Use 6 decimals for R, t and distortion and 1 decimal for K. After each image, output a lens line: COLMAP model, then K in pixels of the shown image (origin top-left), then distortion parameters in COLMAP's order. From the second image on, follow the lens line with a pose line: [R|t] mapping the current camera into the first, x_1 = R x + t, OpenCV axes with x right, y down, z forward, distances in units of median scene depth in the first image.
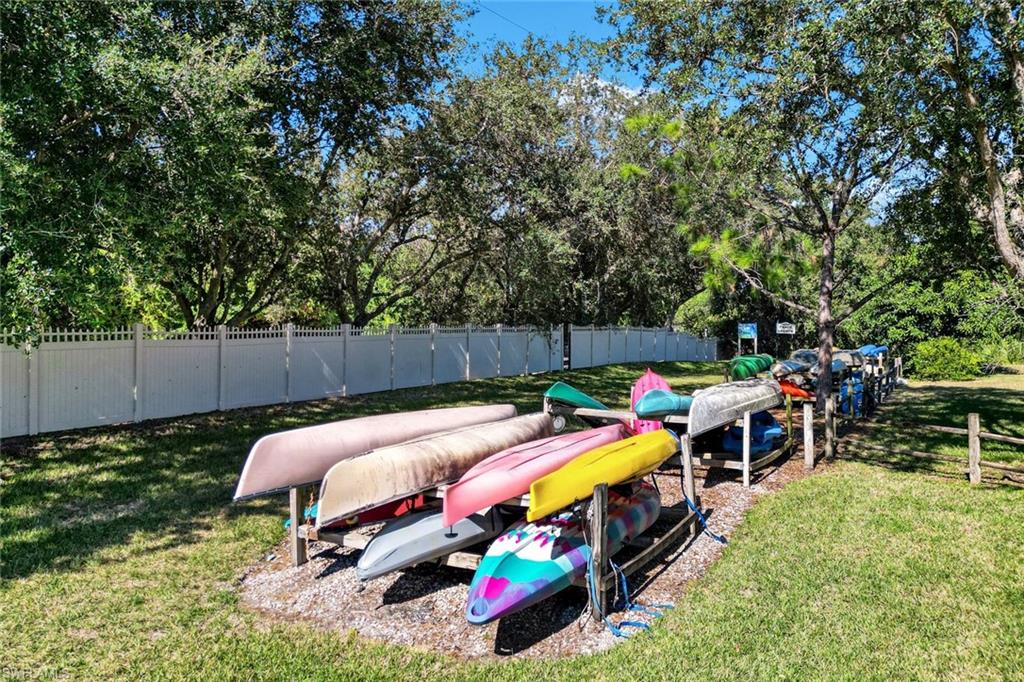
lens RADIAL K [[755.6, 0, 509.7], [0, 755.6, 346.0], [0, 0, 1]] dist [0.088502, -0.097522]
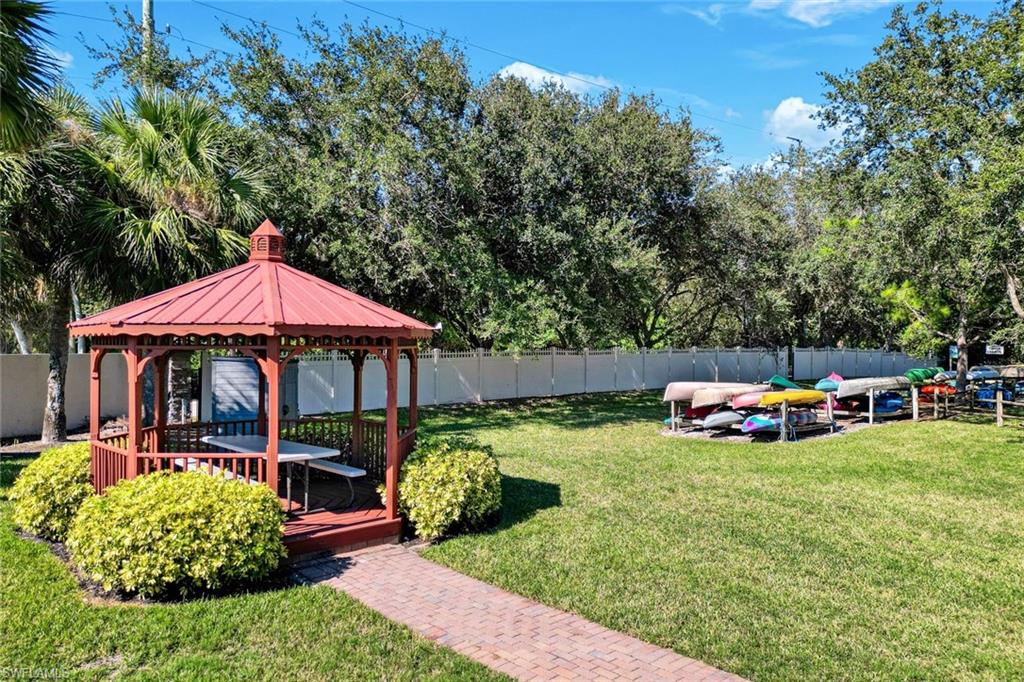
lens RADIAL K [[755.6, 0, 509.7], [0, 755.6, 346.0], [0, 0, 1]] dist [0.088502, -0.097522]
pose [[0.957367, -0.002590, -0.288862, -0.019745], [-0.005824, 0.999583, -0.028266, 0.021043], [0.288815, 0.028743, 0.956953, -0.803126]]
